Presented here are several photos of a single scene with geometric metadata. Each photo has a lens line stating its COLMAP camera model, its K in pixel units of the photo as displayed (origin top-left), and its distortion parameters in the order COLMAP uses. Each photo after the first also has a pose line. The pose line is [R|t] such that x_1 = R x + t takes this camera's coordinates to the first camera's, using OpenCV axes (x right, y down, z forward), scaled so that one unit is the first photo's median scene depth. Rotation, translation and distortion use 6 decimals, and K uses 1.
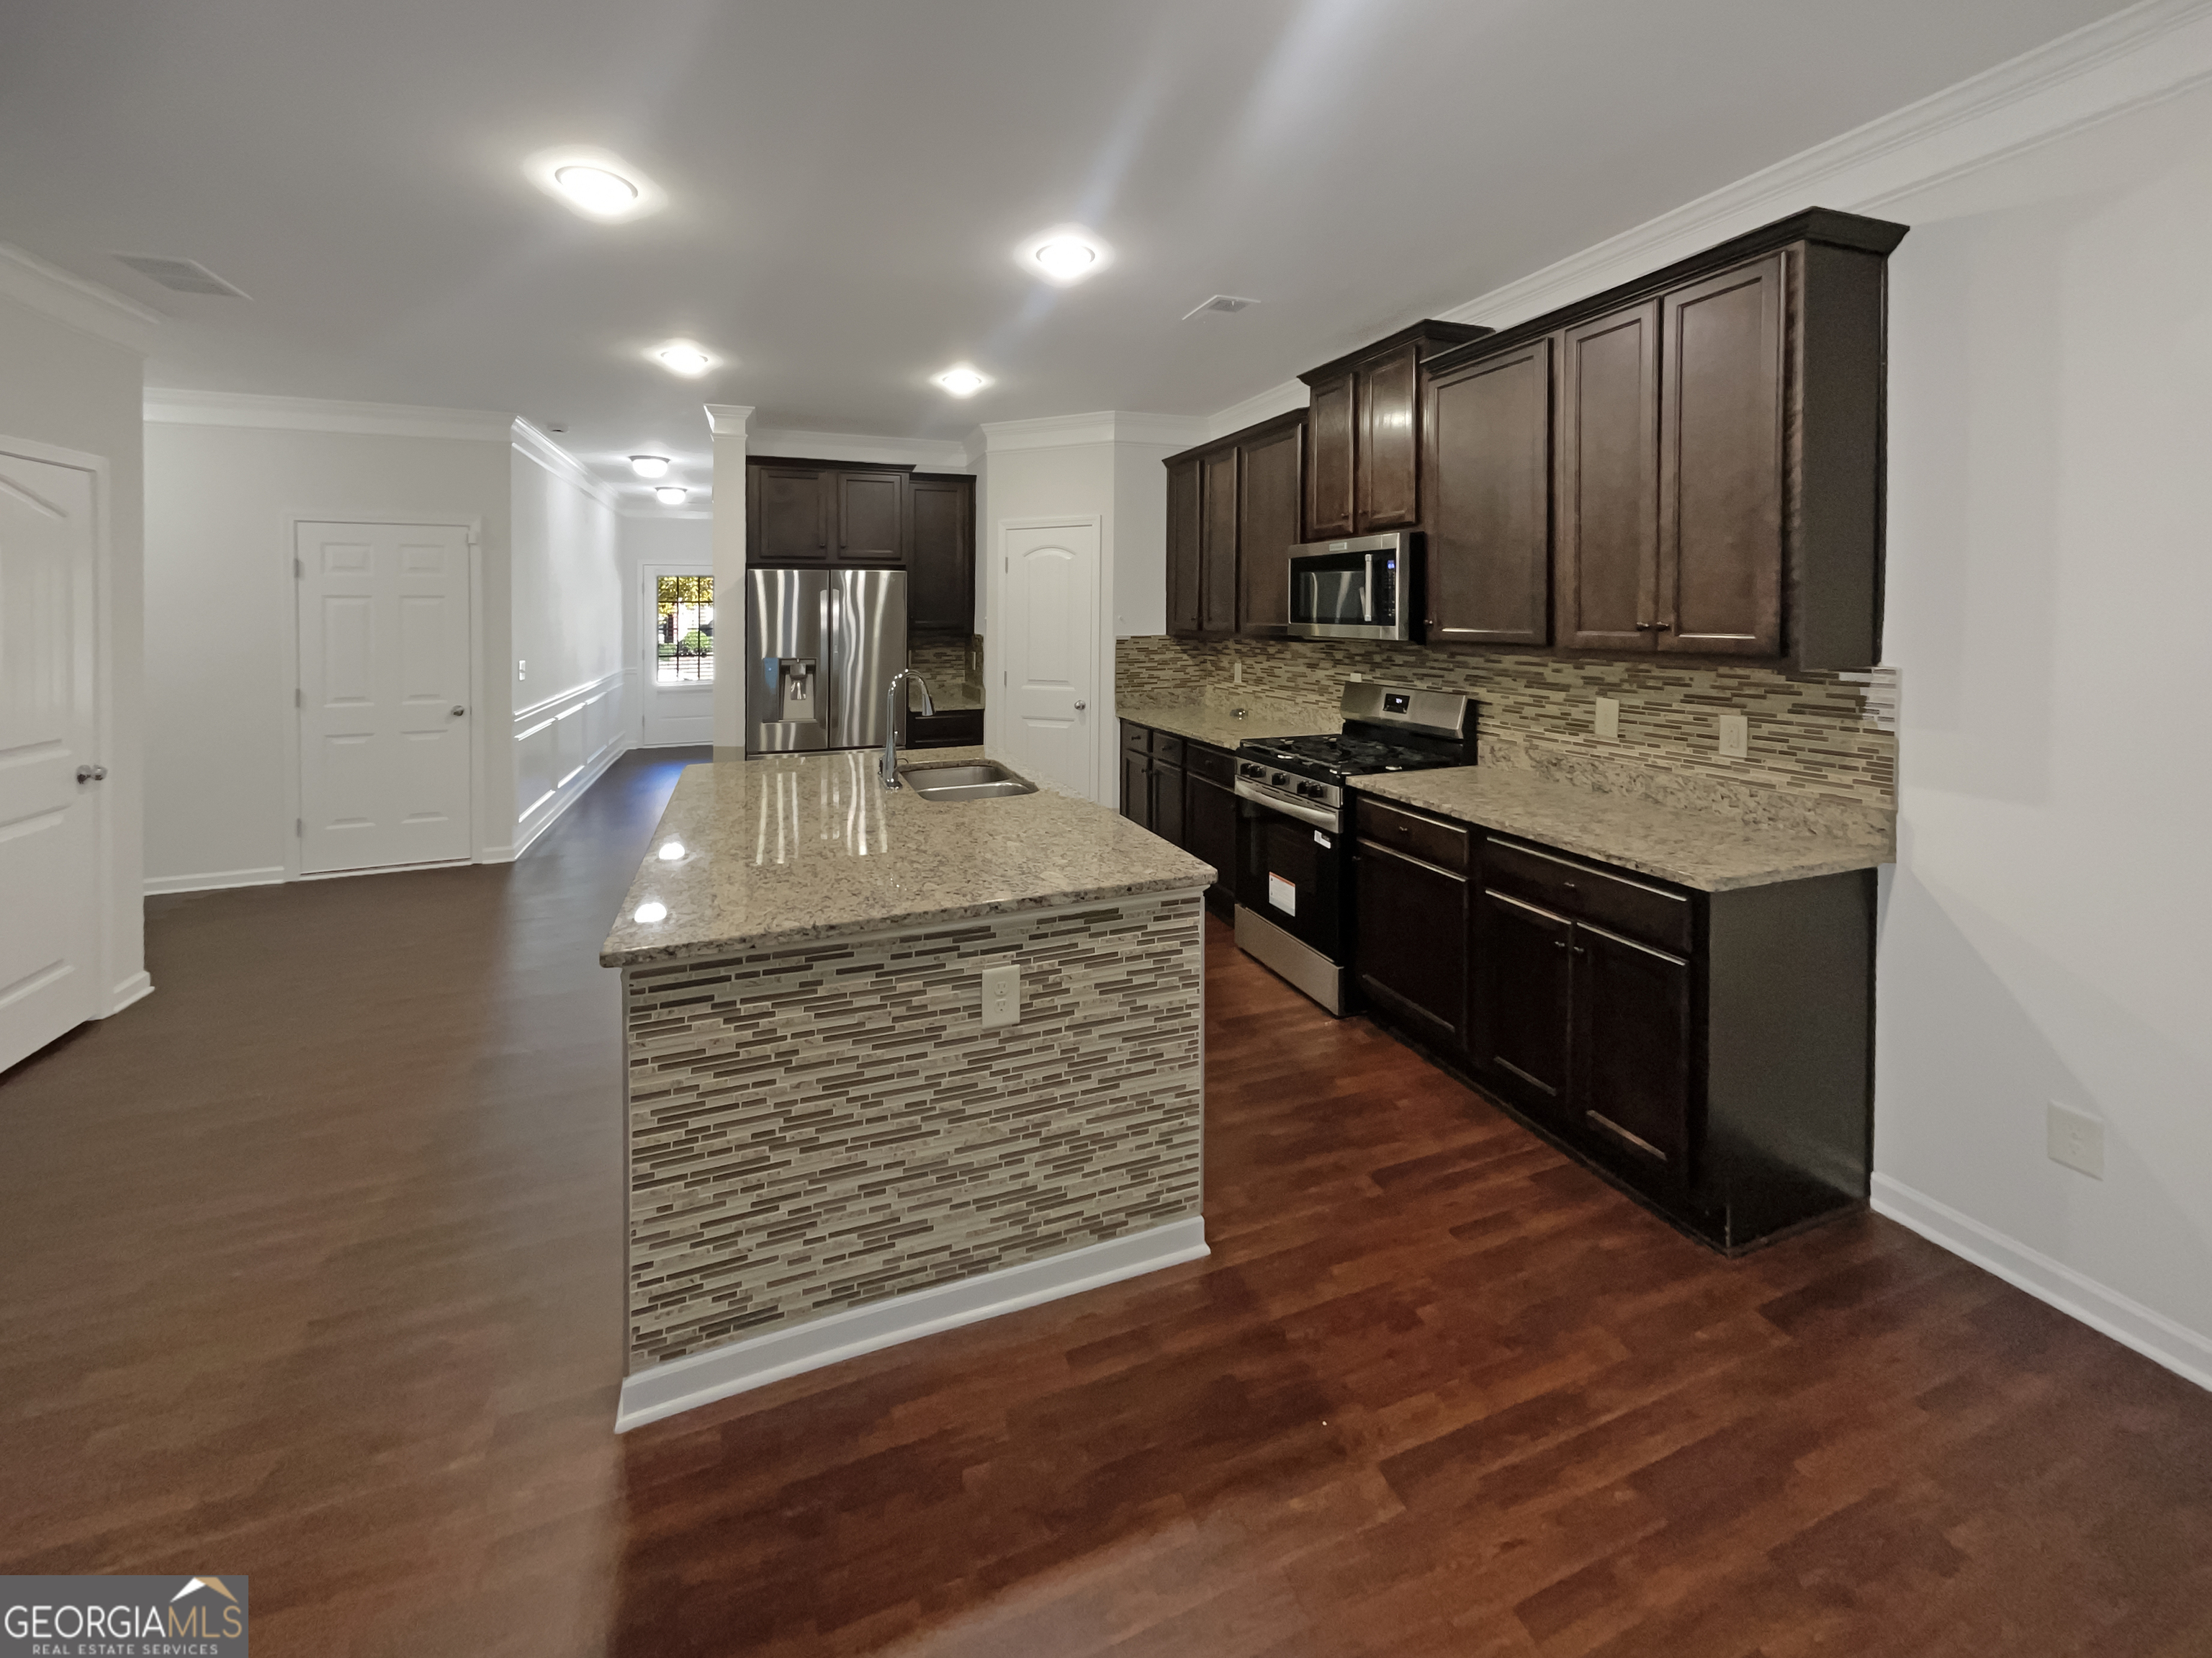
lens RADIAL K [[877.1, 0, 1087.1], [0, 877.1, 636.6], [0, 0, 1]] dist [0.002232, 0.001820]
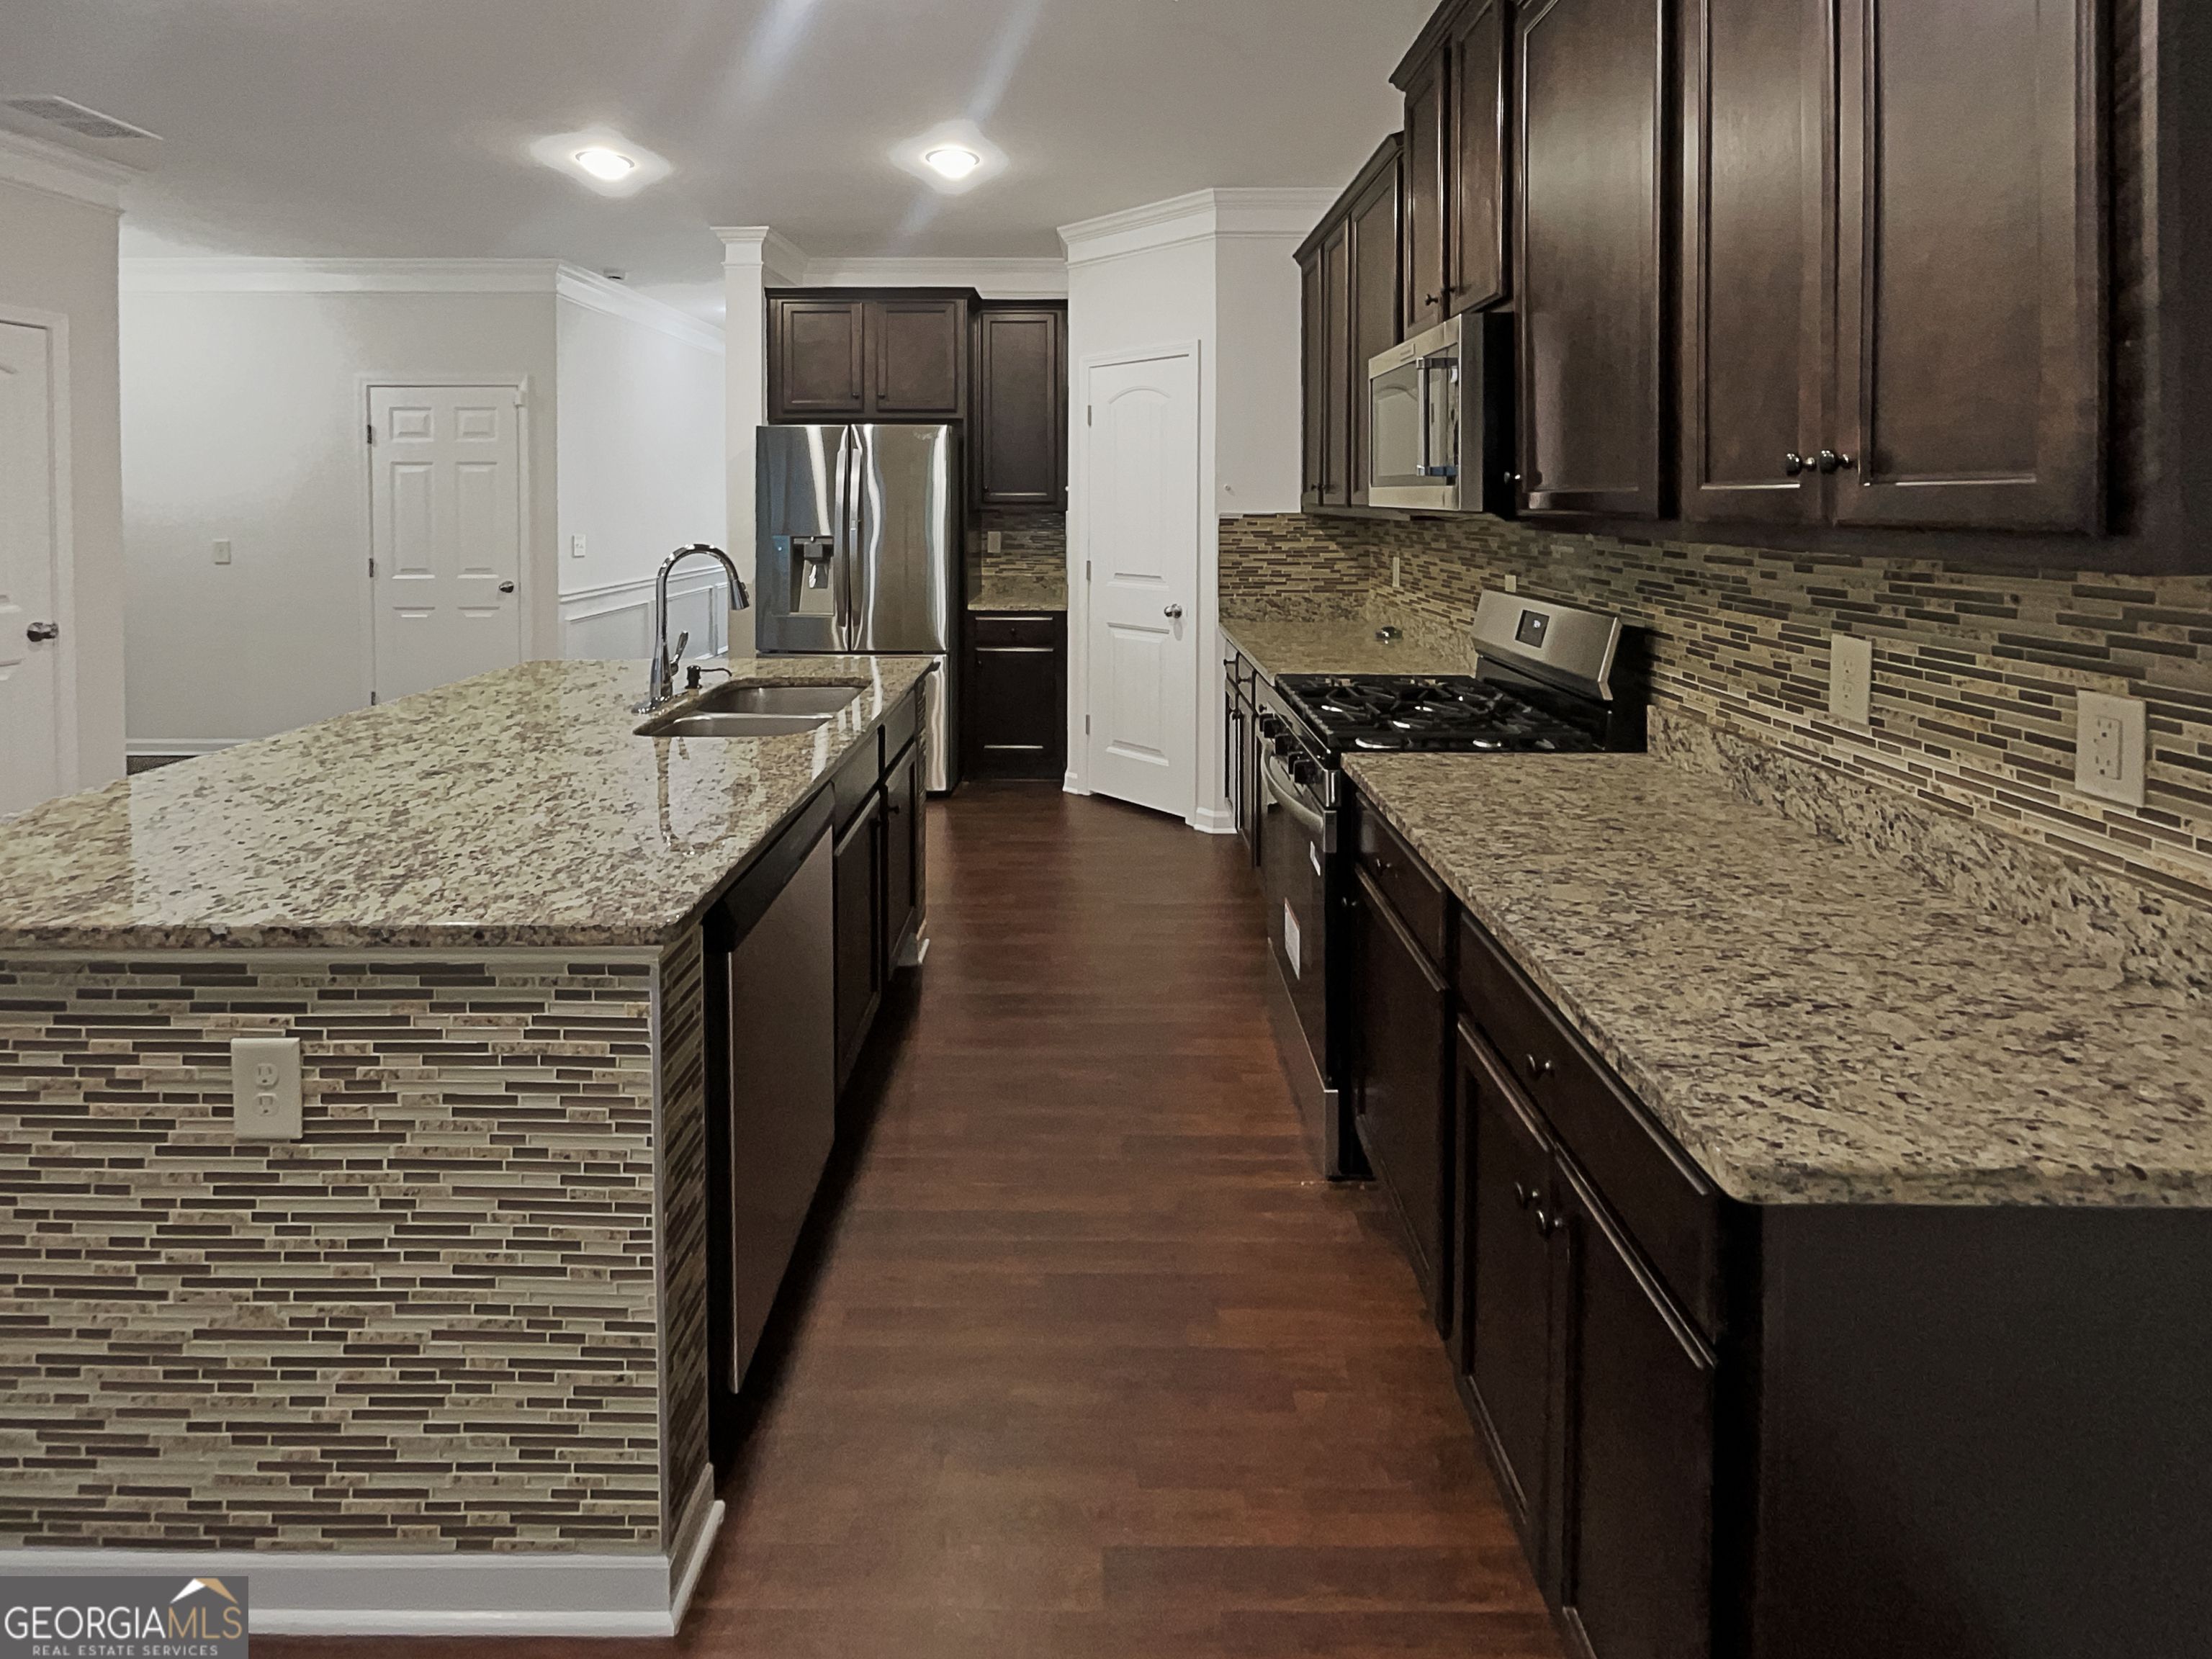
lens RADIAL K [[1043.7, 0, 1082.1], [0, 1043.7, 527.3], [0, 0, 1]] dist [-0.008826, 0.004629]
pose [[0.932214, 0.014554, -0.361614, 0.510711], [-0.014835, 0.999888, 0.002001, 0.022904], [0.361602, 0.003499, 0.932326, 0.434241]]
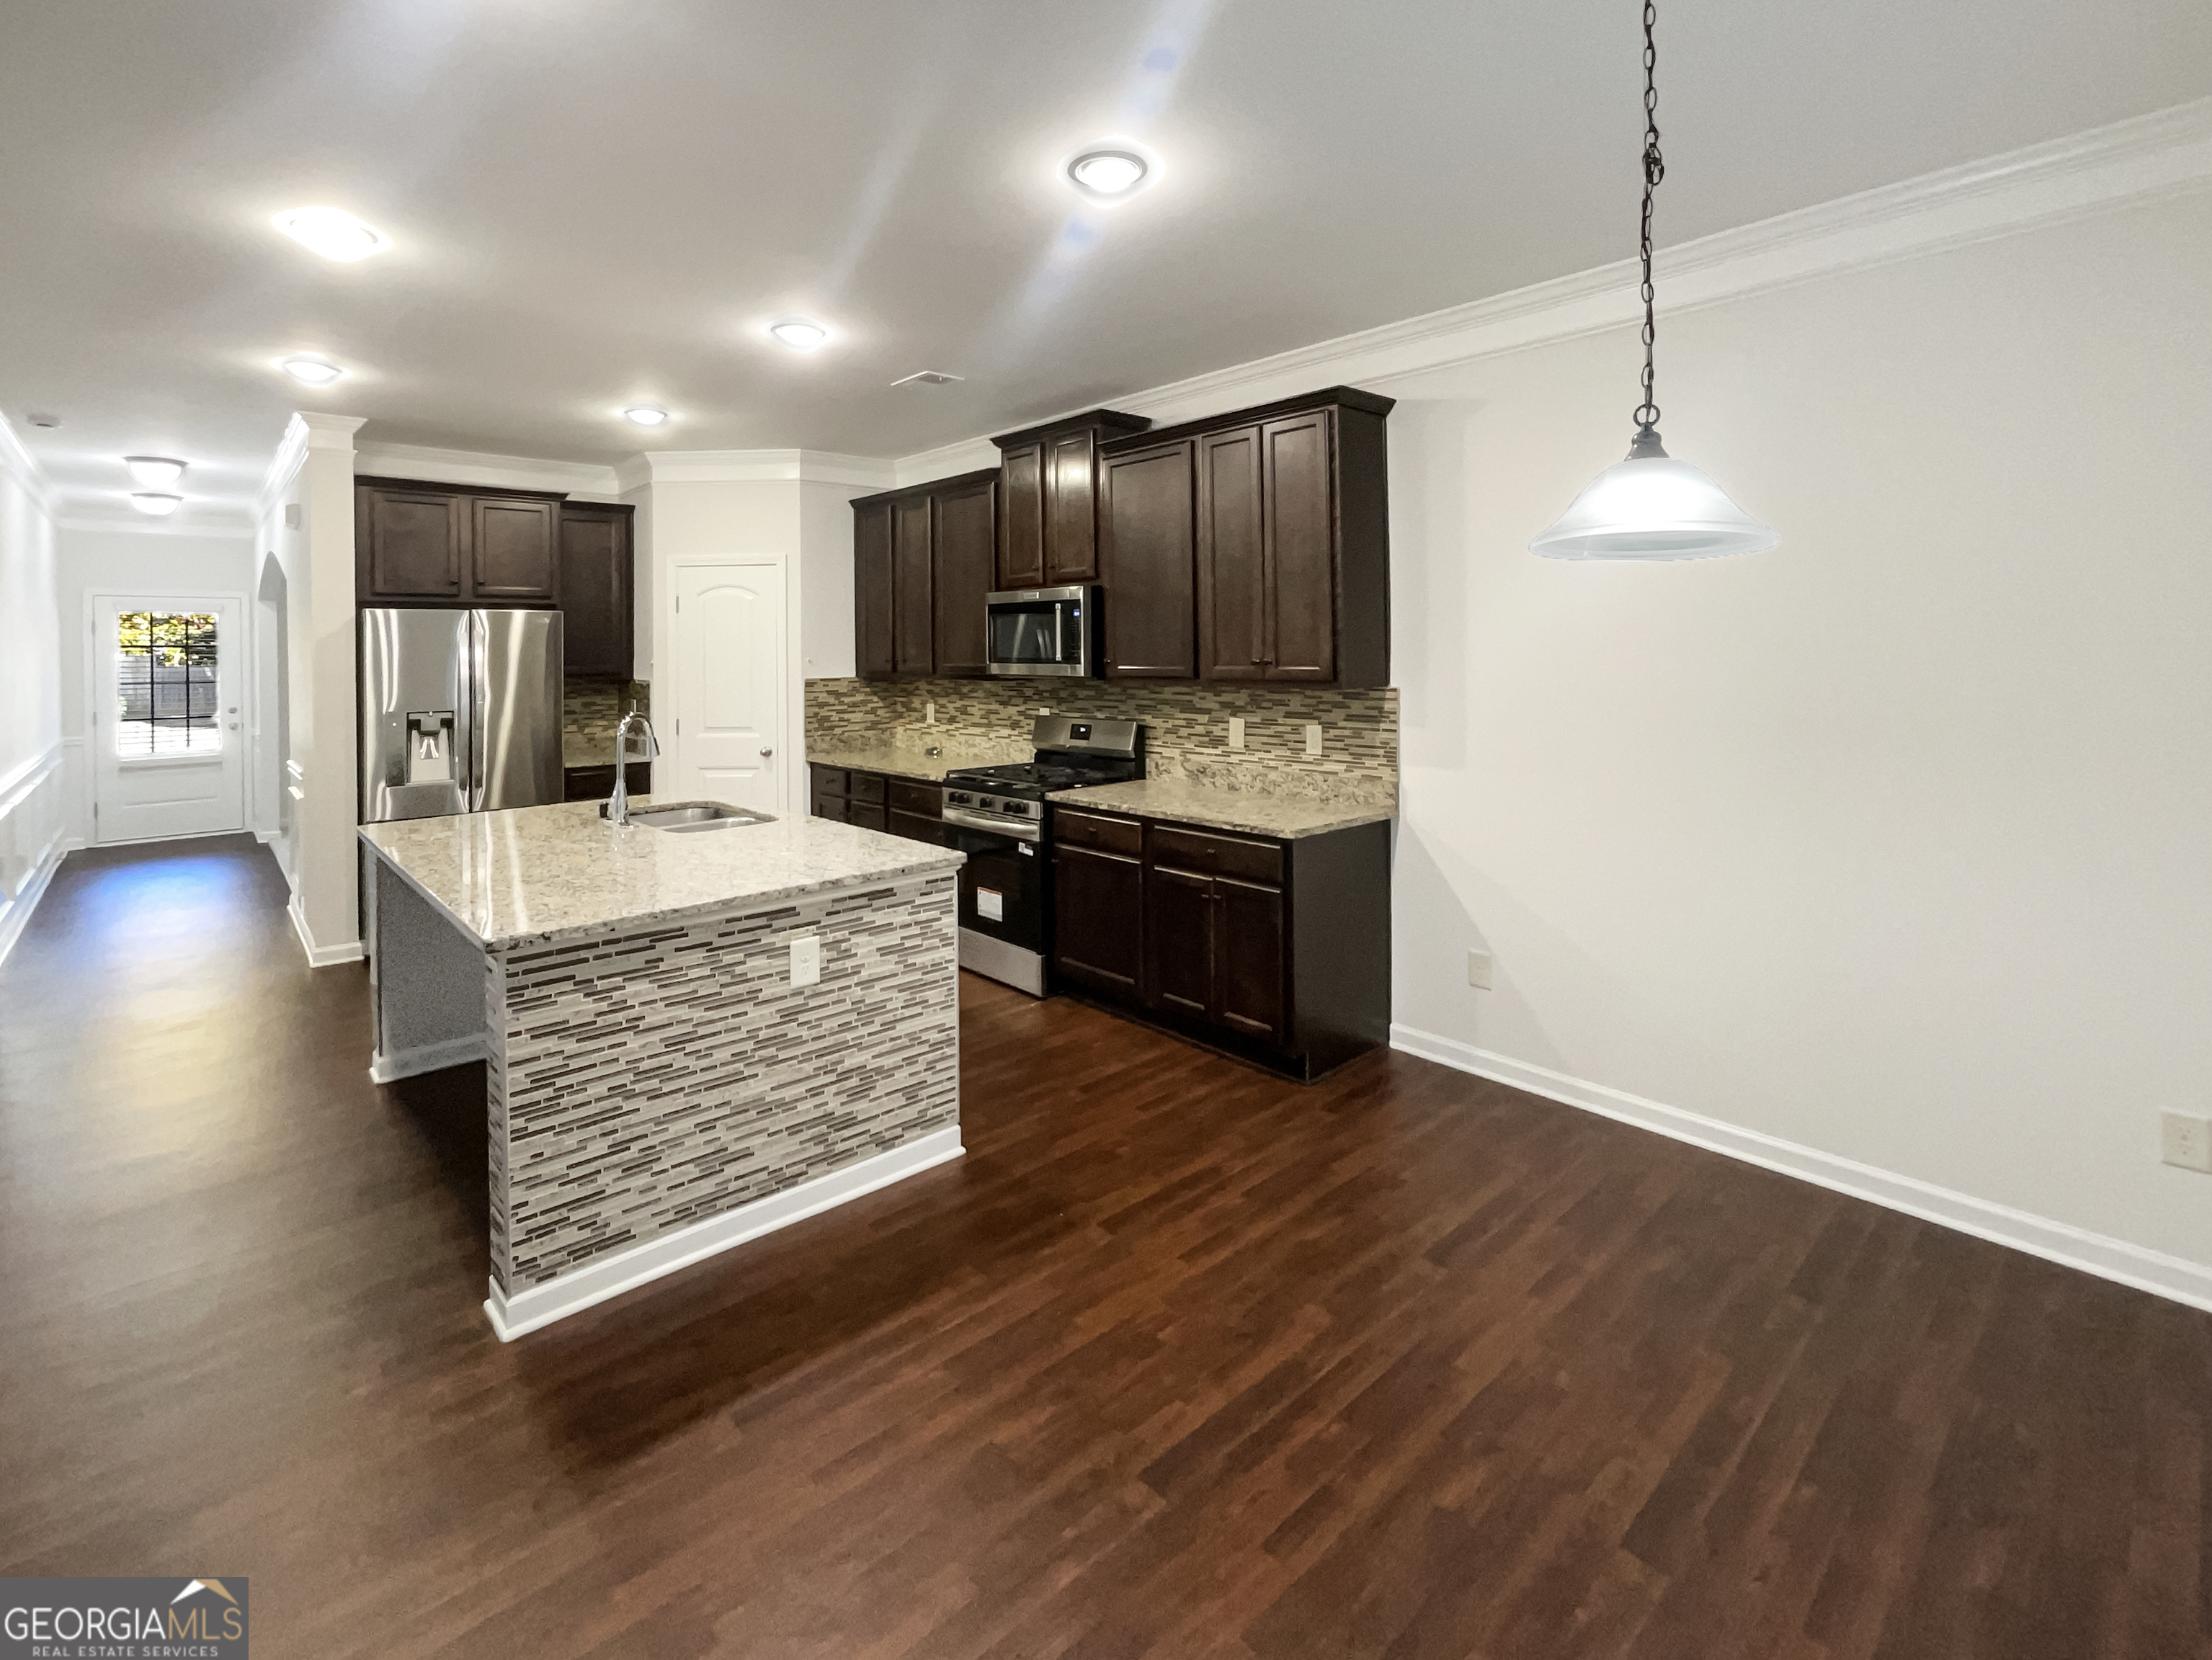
lens RADIAL K [[1017.5, 0, 1111.6], [0, 1017.5, 692.9], [0, 0, 1]] dist [-0.001972, 0.000223]
pose [[0.923944, -0.021952, 0.381898, -0.188183], [0.018026, 0.999742, 0.013854, 0.011296], [-0.382103, -0.005916, 0.924101, -0.395082]]
